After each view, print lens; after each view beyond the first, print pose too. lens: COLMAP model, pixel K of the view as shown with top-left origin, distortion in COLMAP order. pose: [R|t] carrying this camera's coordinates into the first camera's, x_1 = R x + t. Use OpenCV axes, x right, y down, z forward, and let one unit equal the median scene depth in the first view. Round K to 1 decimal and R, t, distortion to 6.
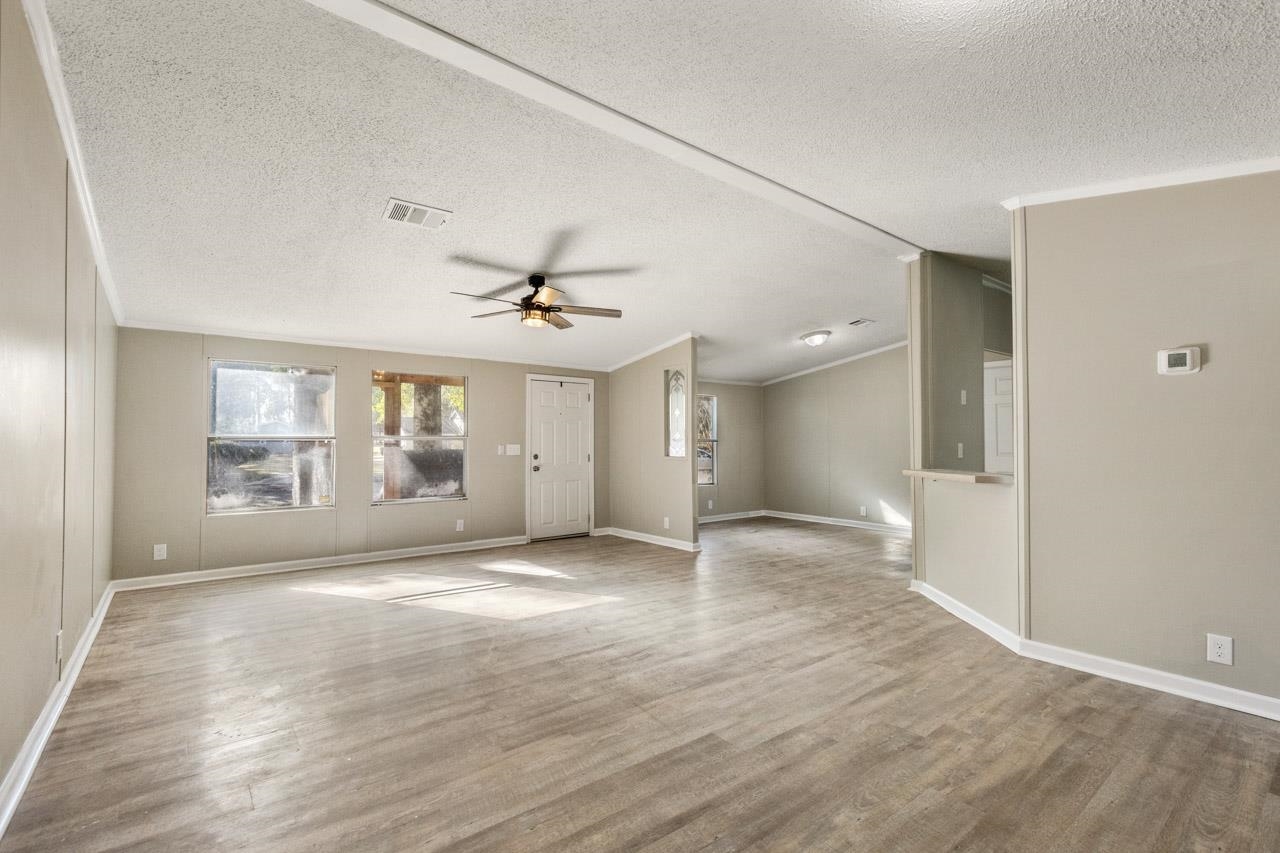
lens RADIAL K [[573.7, 0, 637.7], [0, 573.7, 429.9], [0, 0, 1]] dist [-0.005267, -0.000206]
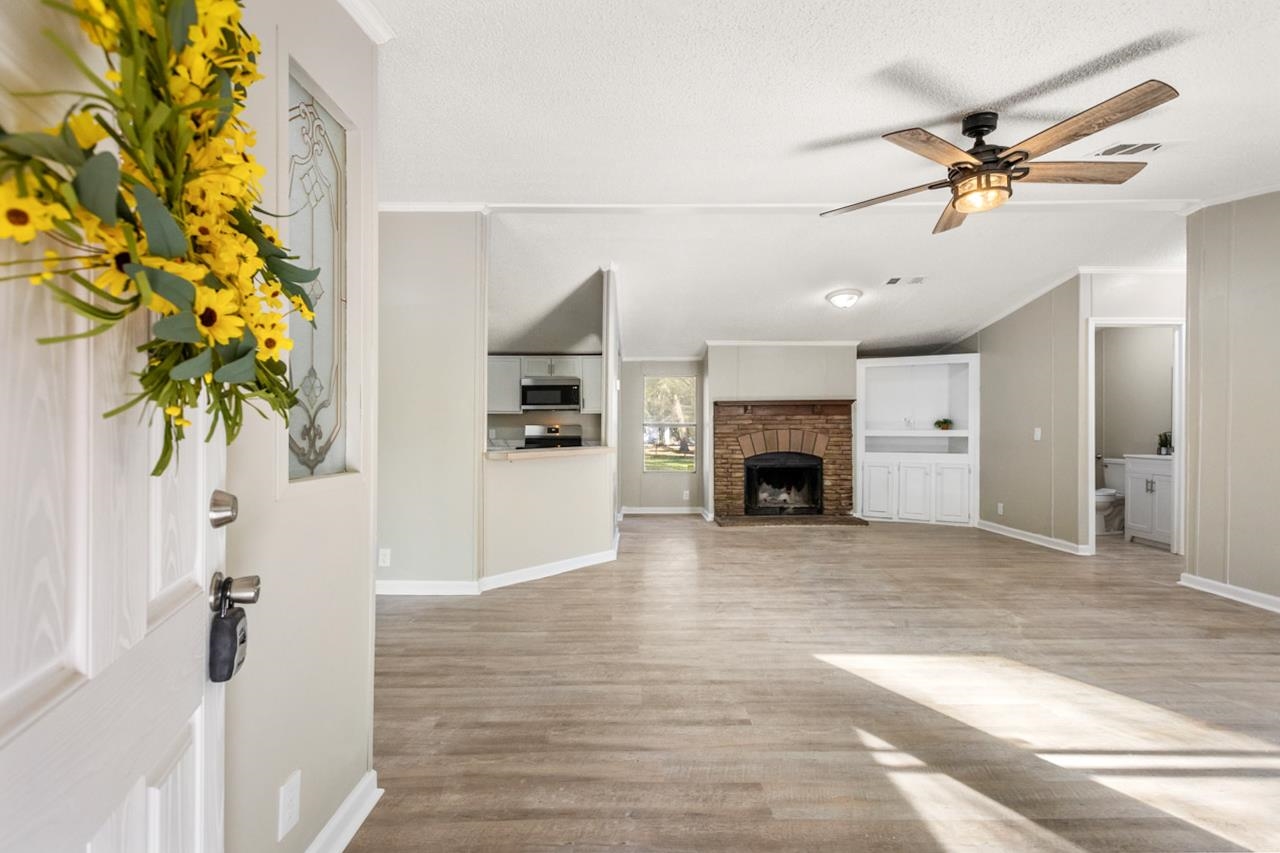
lens RADIAL K [[573.7, 0, 639.1], [0, 573.7, 429.0], [0, 0, 1]] dist [-0.005267, -0.000206]
pose [[-0.781983, -0.002979, 0.623292, -0.347015], [-0.011476, 0.999888, -0.009619, 0.049418], [-0.623194, -0.014675, -0.781930, 2.128858]]
